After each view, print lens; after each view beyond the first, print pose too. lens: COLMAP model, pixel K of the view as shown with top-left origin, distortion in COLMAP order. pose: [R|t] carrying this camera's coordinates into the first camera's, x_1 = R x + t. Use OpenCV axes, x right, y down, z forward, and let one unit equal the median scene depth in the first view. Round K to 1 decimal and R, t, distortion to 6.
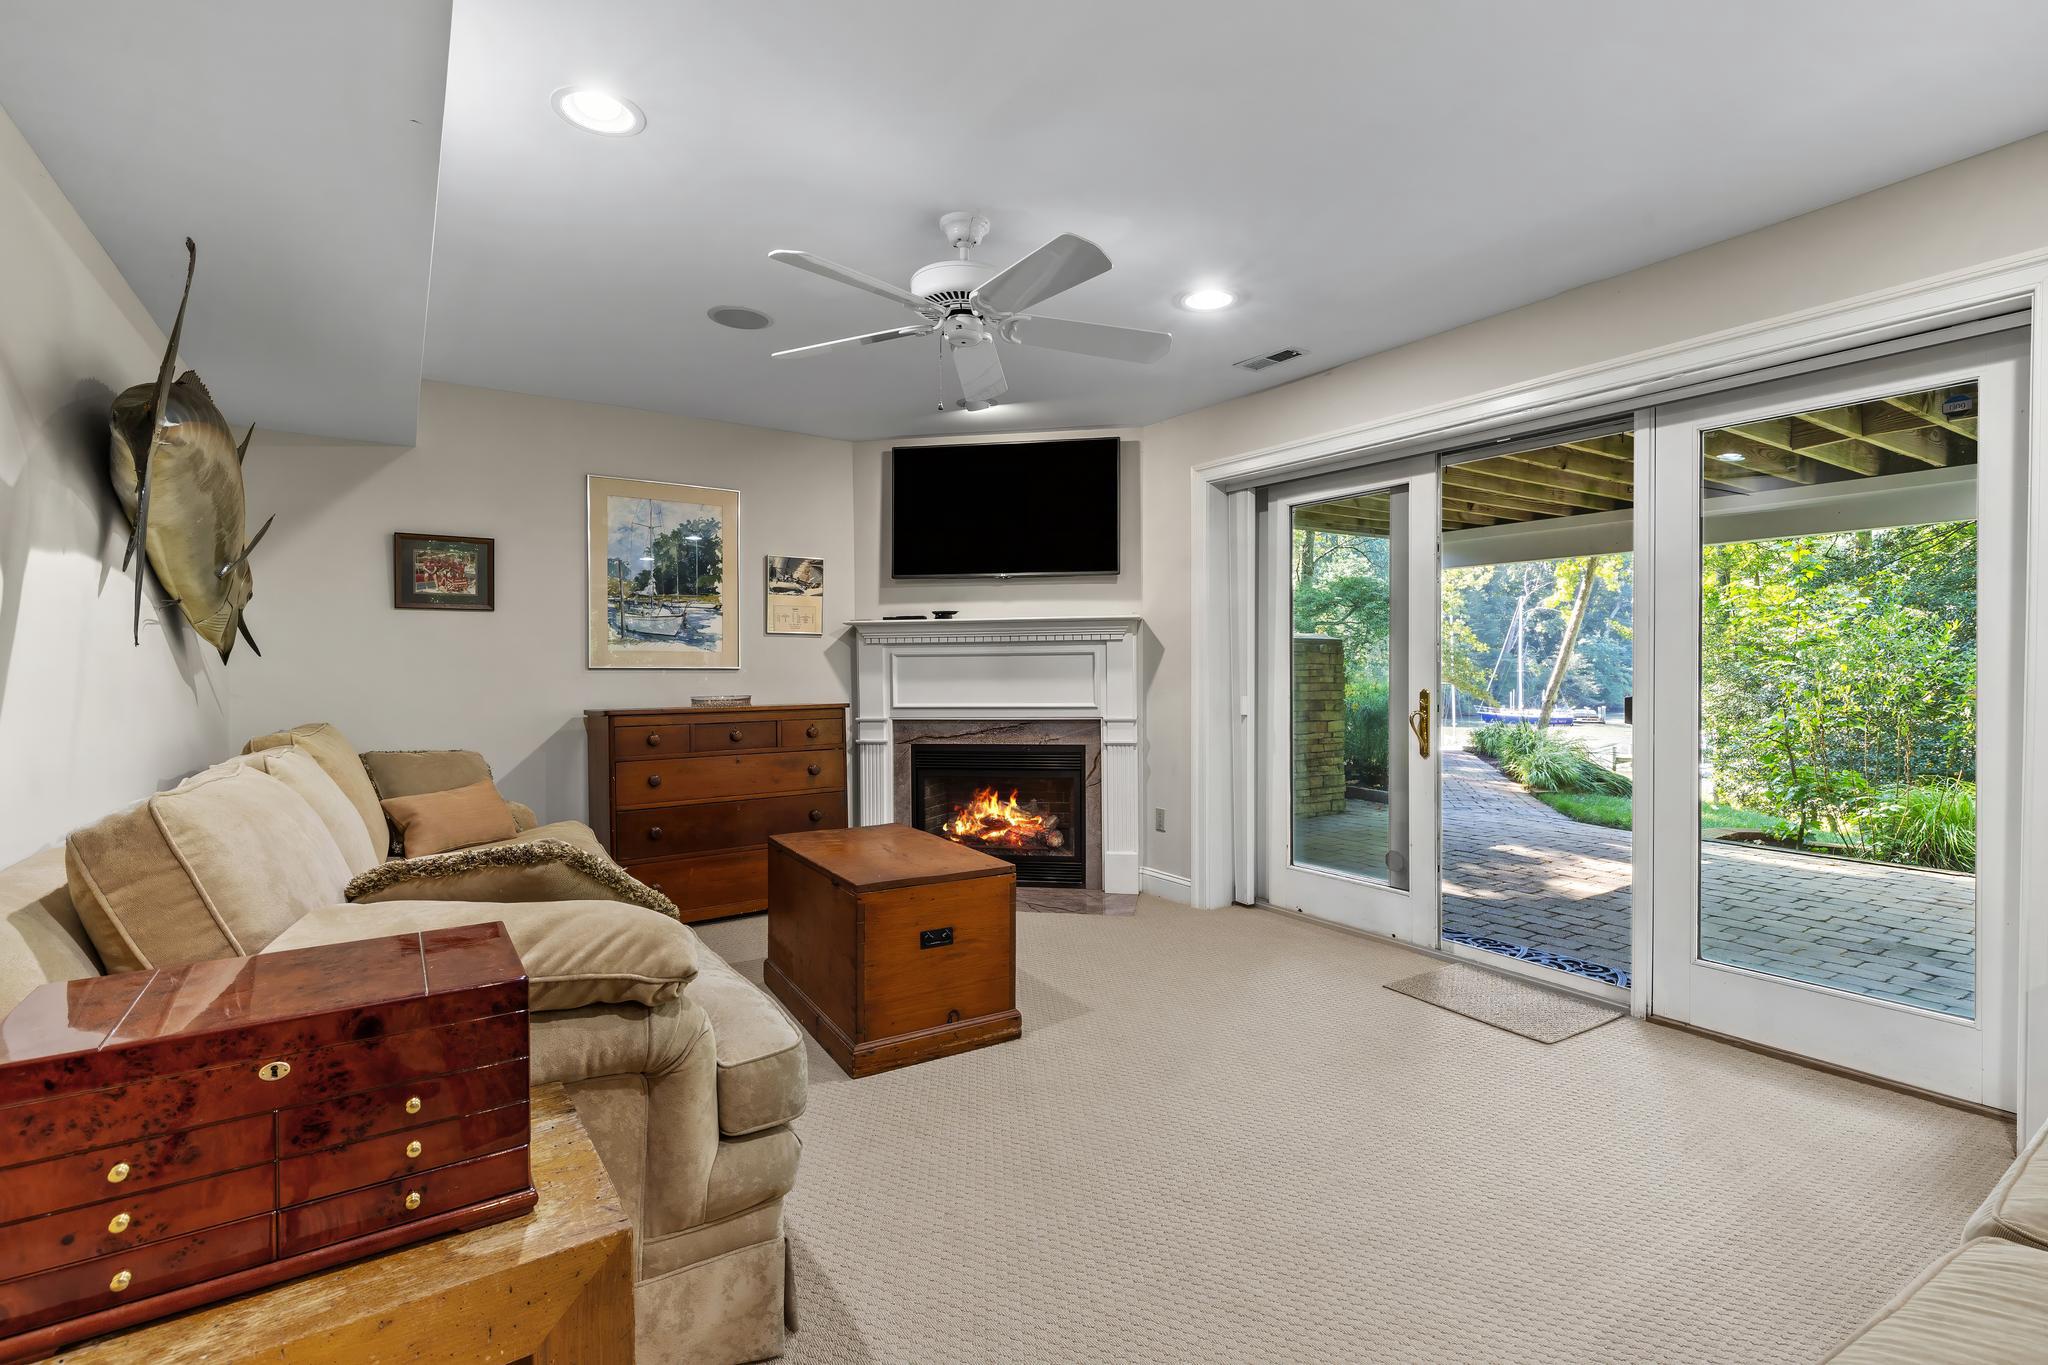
lens RADIAL K [[941.5, 0, 1024.4], [0, 941.5, 689.5], [0, 0, 1]] dist [0.003351, -0.000636]
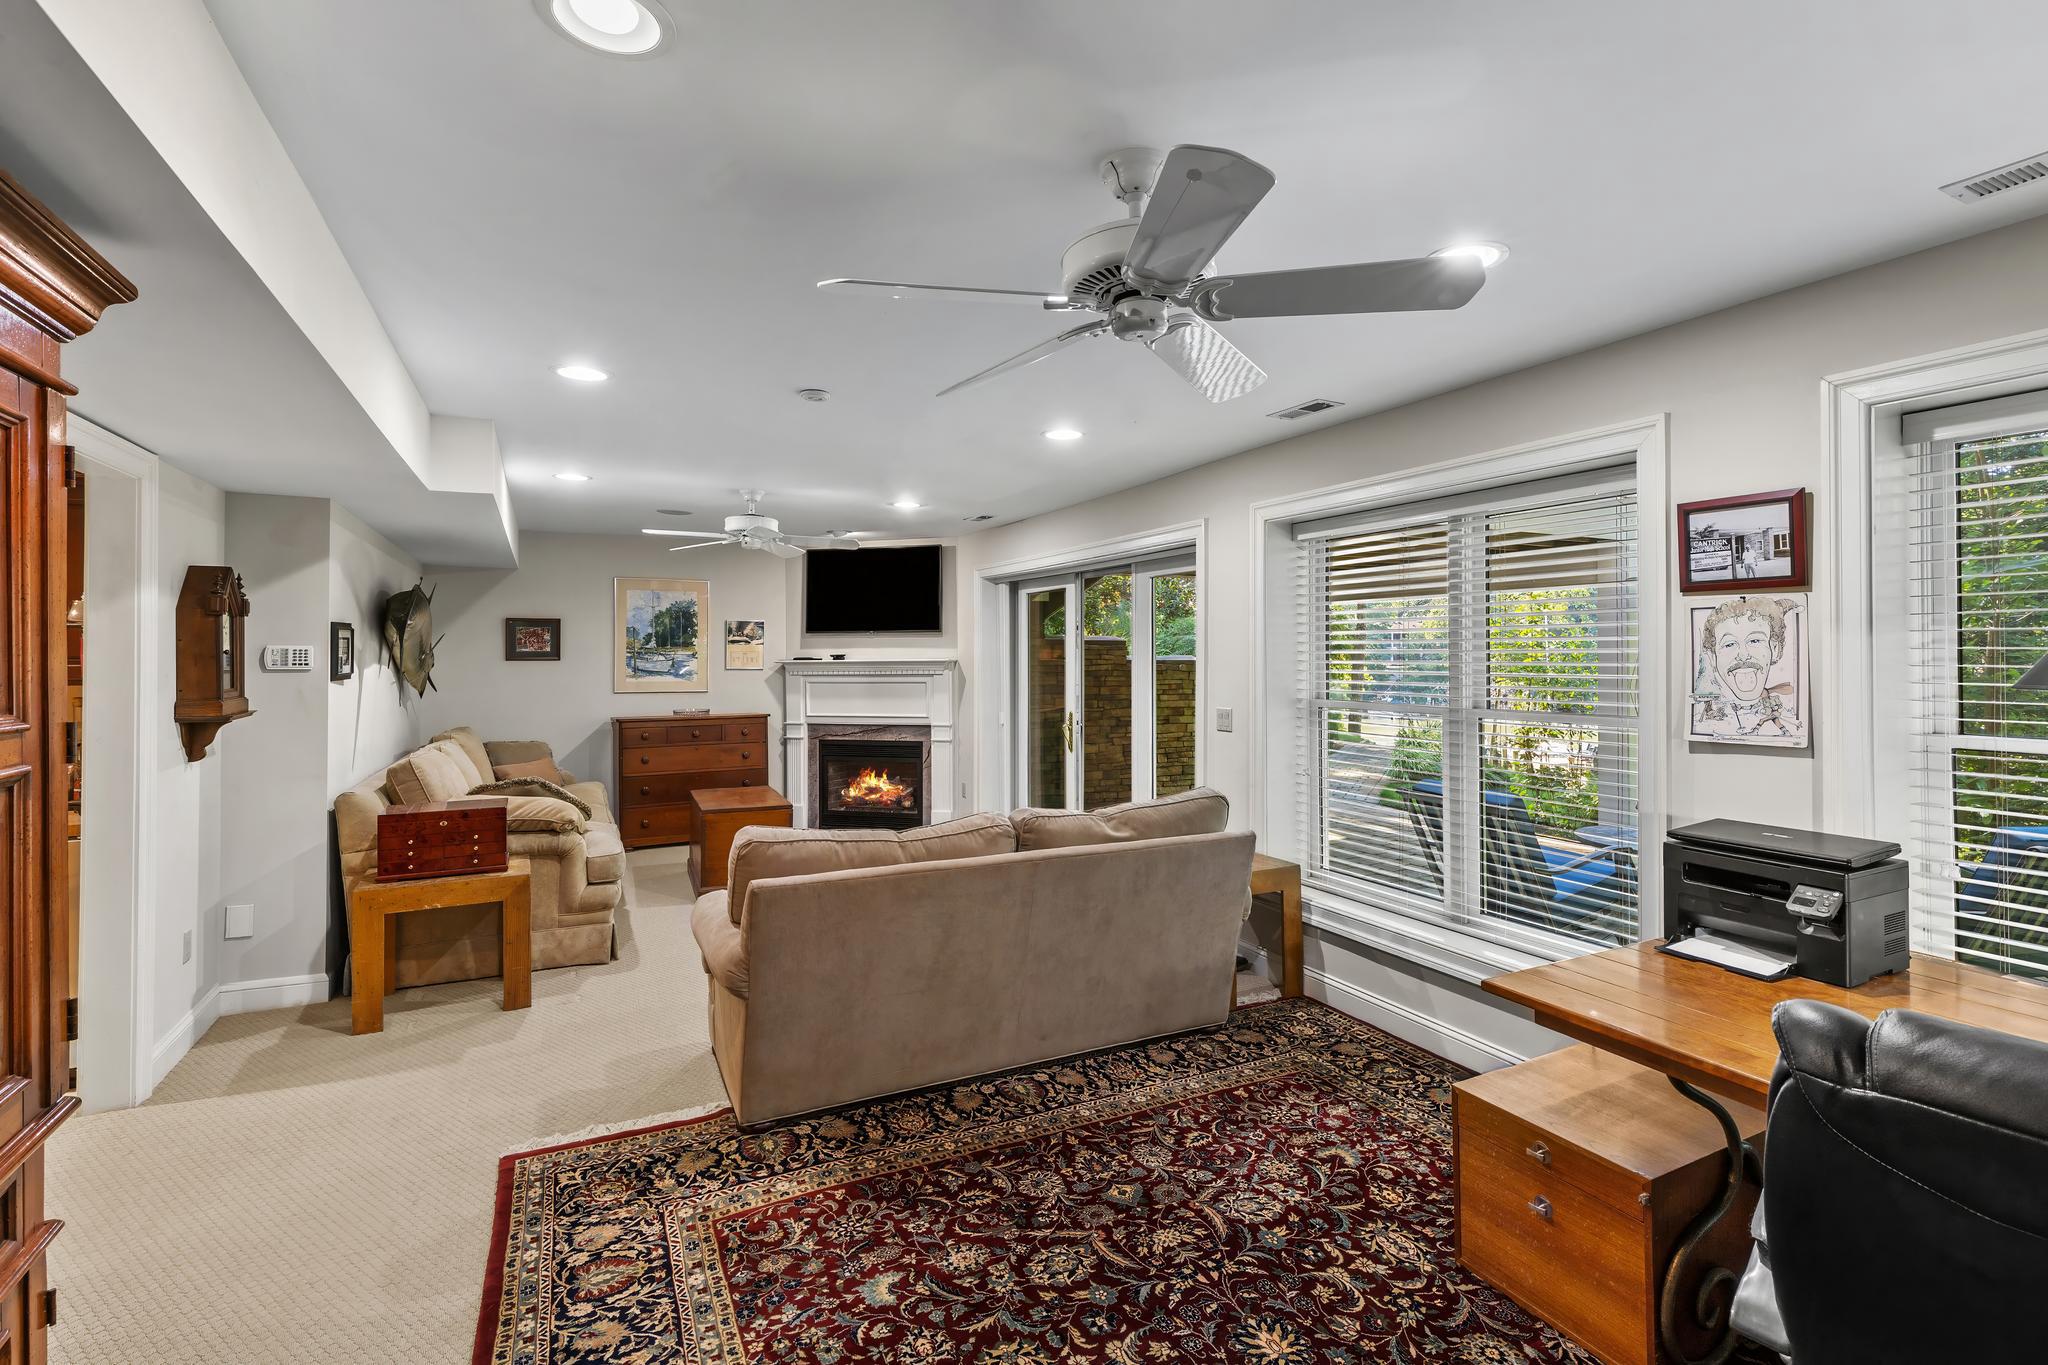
lens RADIAL K [[941.5, 0, 1024.4], [0, 941.5, 664.8], [0, 0, 1]] dist [0.003351, -0.000636]
pose [[0.993069, 0.002712, -0.117505, 0.451787], [-0.004485, 0.999880, -0.014824, -0.049123], [0.117450, 0.015249, 0.992962, -0.573317]]
